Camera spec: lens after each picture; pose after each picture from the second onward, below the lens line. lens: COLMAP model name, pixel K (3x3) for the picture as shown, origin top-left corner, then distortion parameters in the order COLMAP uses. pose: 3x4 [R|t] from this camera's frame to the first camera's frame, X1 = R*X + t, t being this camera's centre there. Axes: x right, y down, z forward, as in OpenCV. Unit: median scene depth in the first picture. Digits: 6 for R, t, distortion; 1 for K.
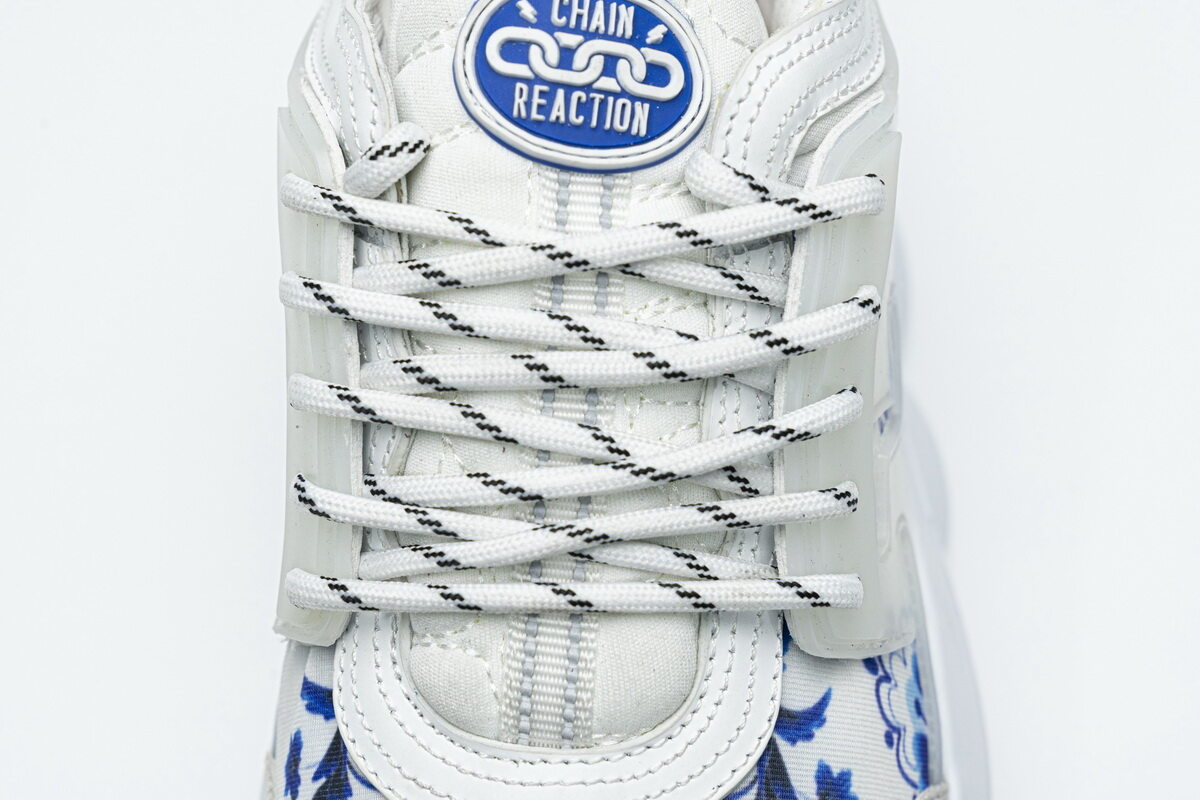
lens RADIAL K [[2317.3, 0, 606.5], [0, 2317.3, 392.5], [0, 0, 1]] dist [0.007331, 0.000000]
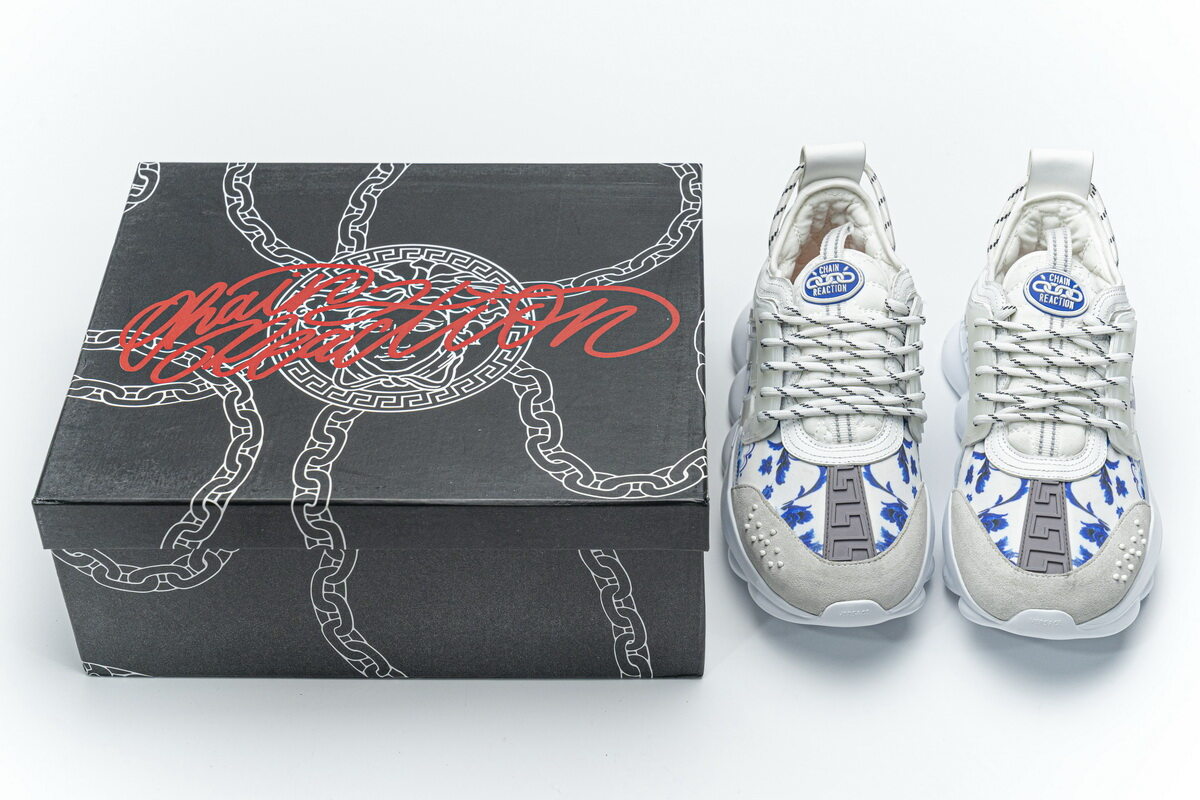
lens RADIAL K [[2132.0, 0, 605.1], [0, 2132.0, 394.3], [0, 0, 1]] dist [-0.003417, 0.000000]
pose [[0.995737, 0.051408, -0.076585, -0.483921], [-0.074523, 0.937634, -0.339541, 1.298799], [0.054353, 0.343801, 0.937468, -2.358055]]
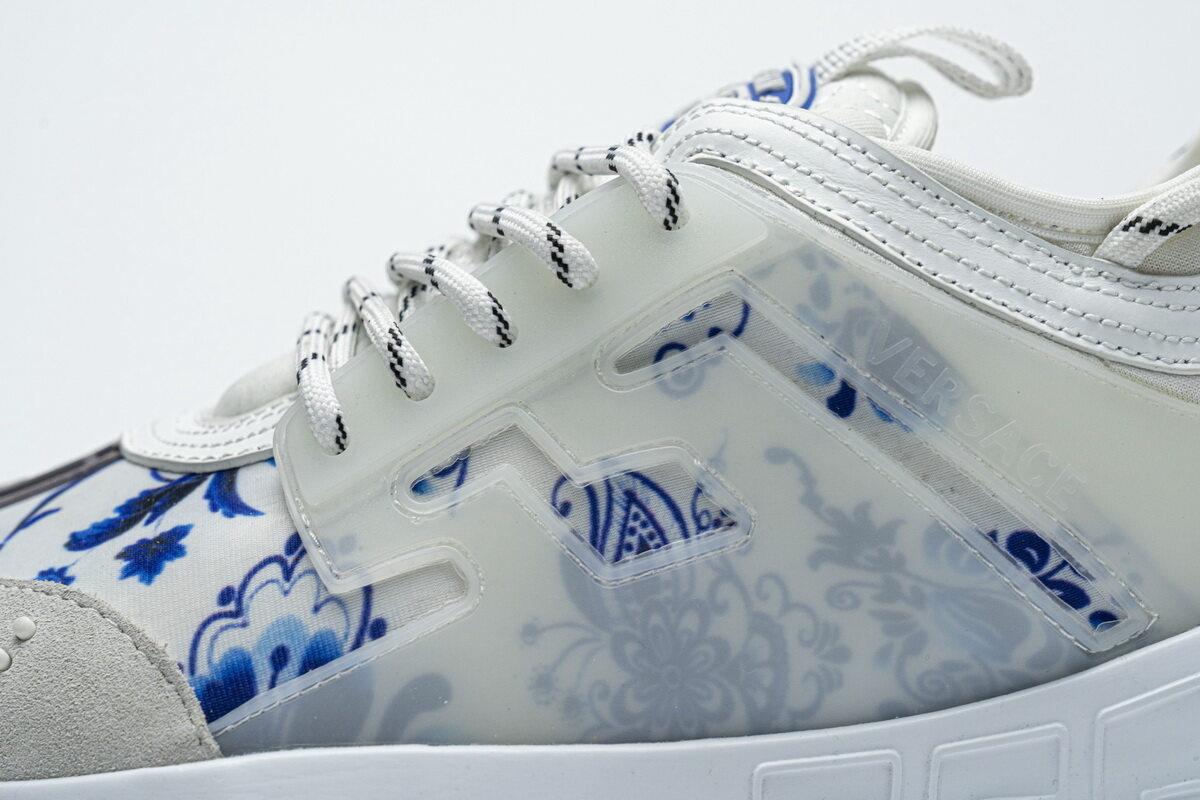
lens RADIAL K [[2317.3, 0, 597.3], [0, 2317.3, 392.2], [0, 0, 1]] dist [0.007331, 0.000000]
pose [[0.004075, 0.073697, -0.997272, 1.112696], [-0.869803, 0.492306, 0.032827, -0.053096], [0.493382, 0.867297, 0.066108, 1.008031]]
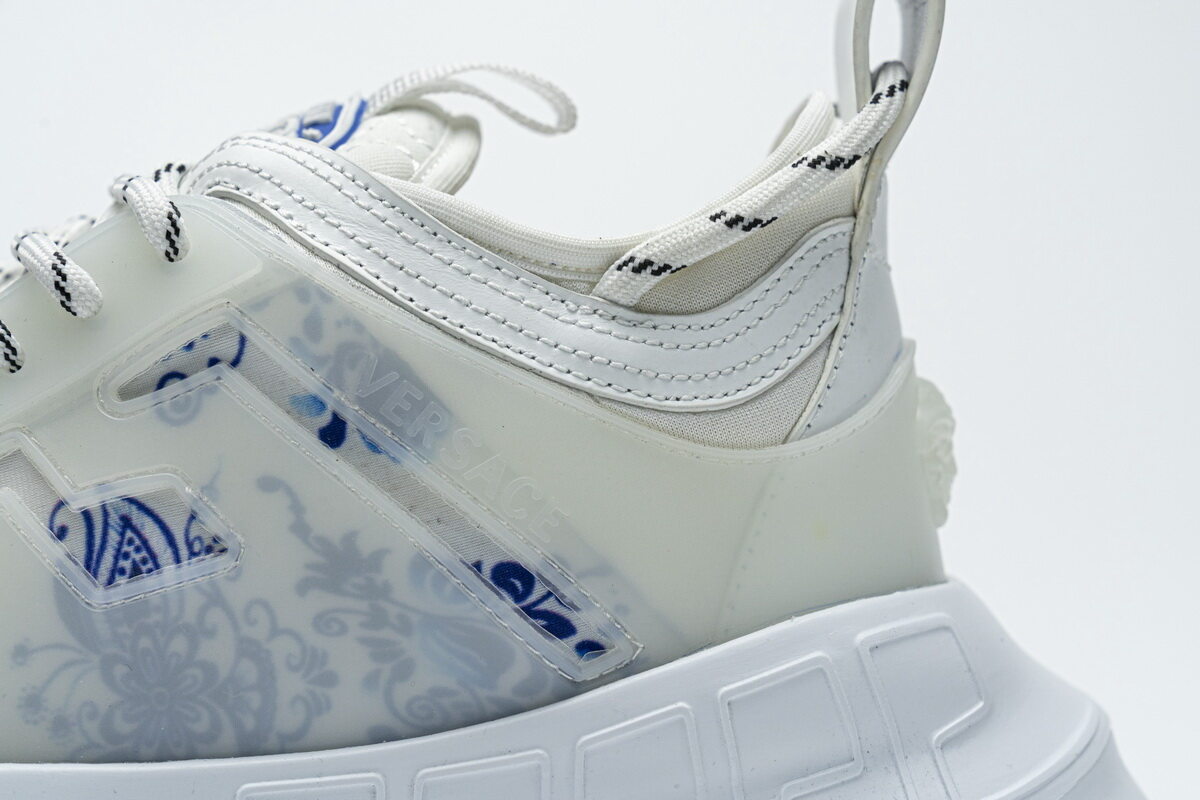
lens RADIAL K [[2317.3, 0, 600.0], [0, 2317.3, 409.1], [0, 0, 1]] dist [0.007331, 0.000000]
pose [[0.013545, 0.082771, -0.996477, 1.136361], [-0.878702, 0.476570, 0.027641, -0.243801], [0.477178, 0.875232, 0.079186, 1.094435]]
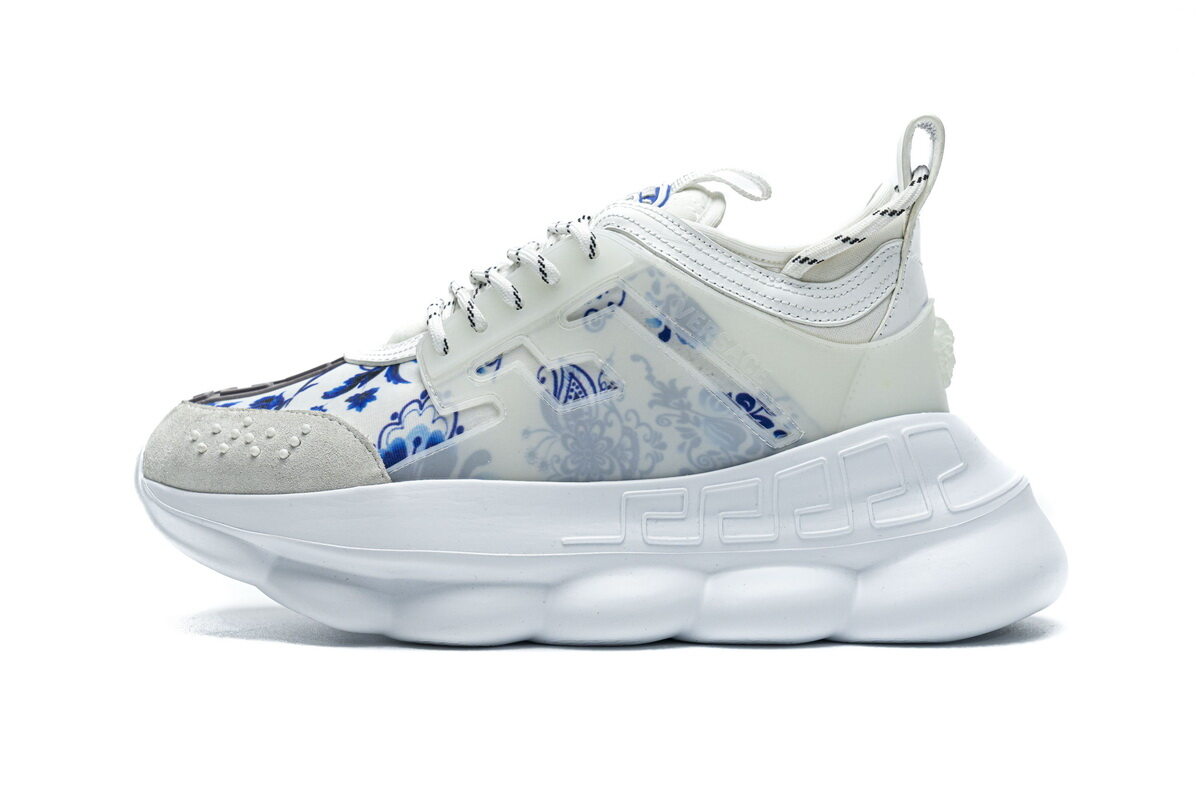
lens RADIAL K [[2317.3, 0, 603.7], [0, 2317.3, 407.0], [0, 0, 1]] dist [0.007331, 0.000000]
pose [[-0.045951, 0.053535, -0.997508, 2.375408], [-0.876181, 0.477445, 0.065986, -0.172078], [0.479788, 0.877029, 0.024967, 1.104513]]
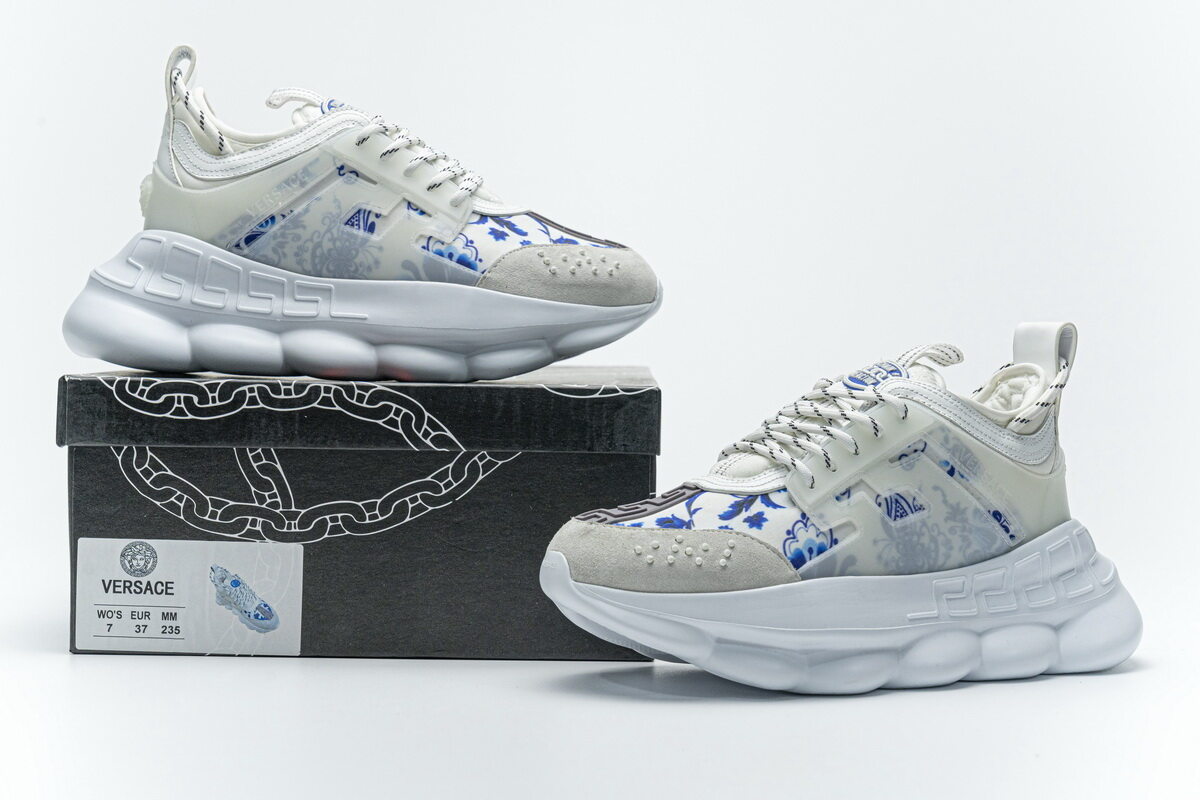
lens RADIAL K [[1976.0, 0, 602.4], [0, 1976.0, 394.2], [0, 0, 1]] dist [0.074370, 0.000000]
pose [[0.428605, 0.033005, -0.902889, 2.452606], [-0.800614, 0.476996, -0.362618, 1.252502], [0.418706, 0.878285, 0.230867, 0.175472]]
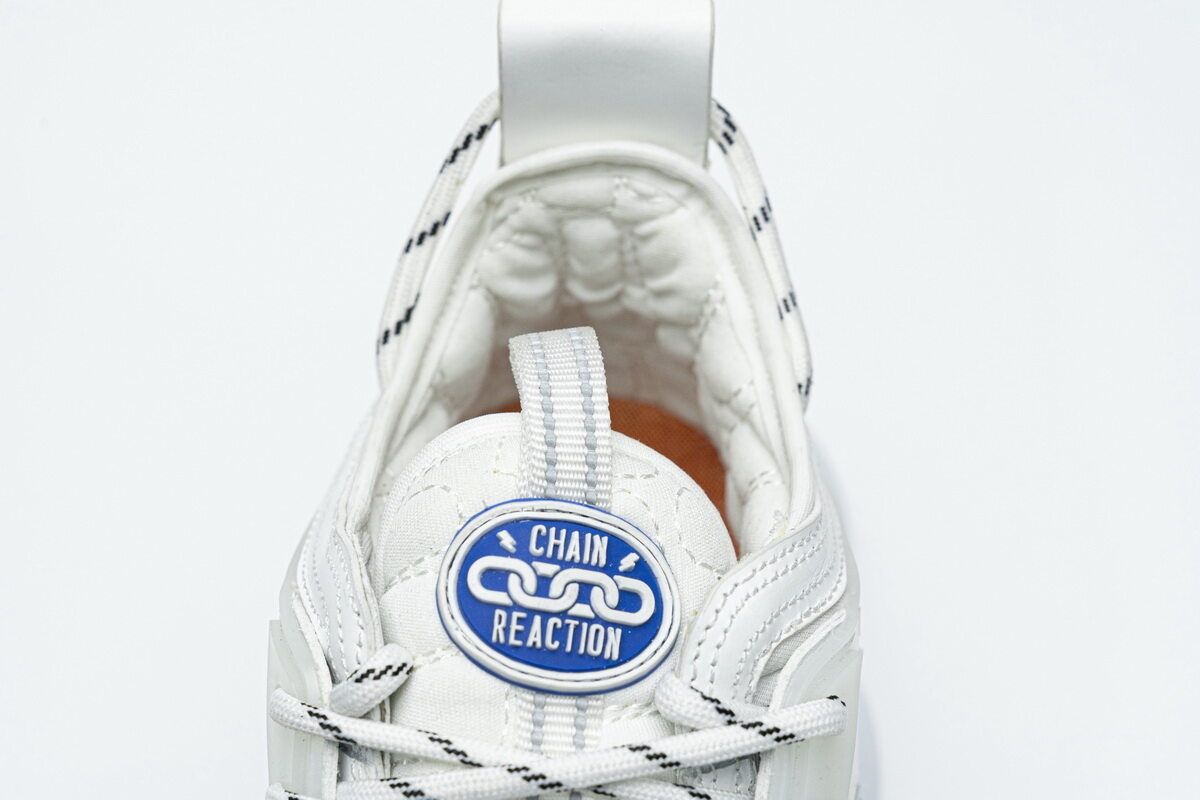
lens RADIAL K [[2317.3, 0, 603.3], [0, 2317.3, 393.4], [0, 0, 1]] dist [0.007331, 0.000000]
pose [[0.999965, 0.008317, 0.000671, 0.008516], [-0.008109, 0.987536, -0.157187, -0.064145], [-0.001970, 0.157176, 0.987569, -0.058434]]
